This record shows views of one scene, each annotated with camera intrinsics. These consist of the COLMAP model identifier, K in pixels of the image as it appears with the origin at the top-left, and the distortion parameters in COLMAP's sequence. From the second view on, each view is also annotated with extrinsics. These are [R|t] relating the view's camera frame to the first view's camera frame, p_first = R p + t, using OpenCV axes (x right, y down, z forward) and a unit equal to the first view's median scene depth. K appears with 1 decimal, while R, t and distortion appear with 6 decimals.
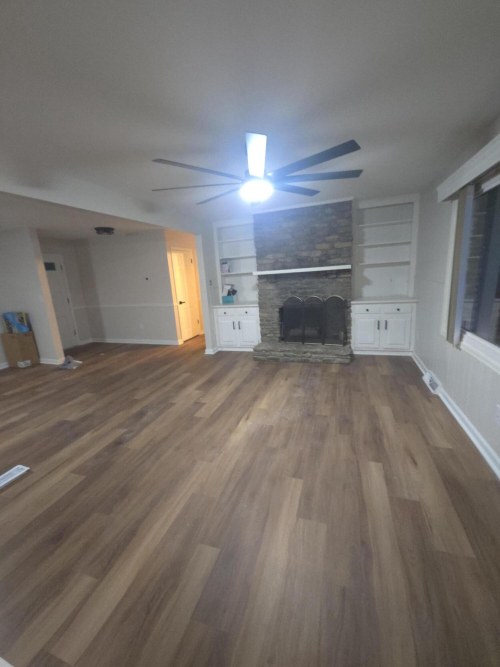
lens RADIAL K [[270.3, 0, 255.4], [0, 270.3, 331.2], [0, 0, 1]] dist [0.002531, -0.003293]
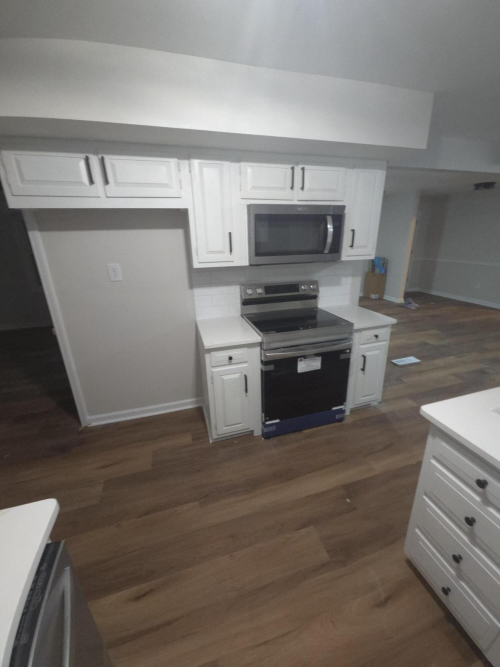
lens RADIAL K [[270.3, 0, 251.3], [0, 270.3, 331.5], [0, 0, 1]] dist [0.002531, -0.003293]
pose [[0.572973, 0.317147, -0.755724, -0.152224], [-0.189912, 0.948374, 0.254008, 0.075746], [0.797267, -0.002019, 0.603623, -0.420604]]
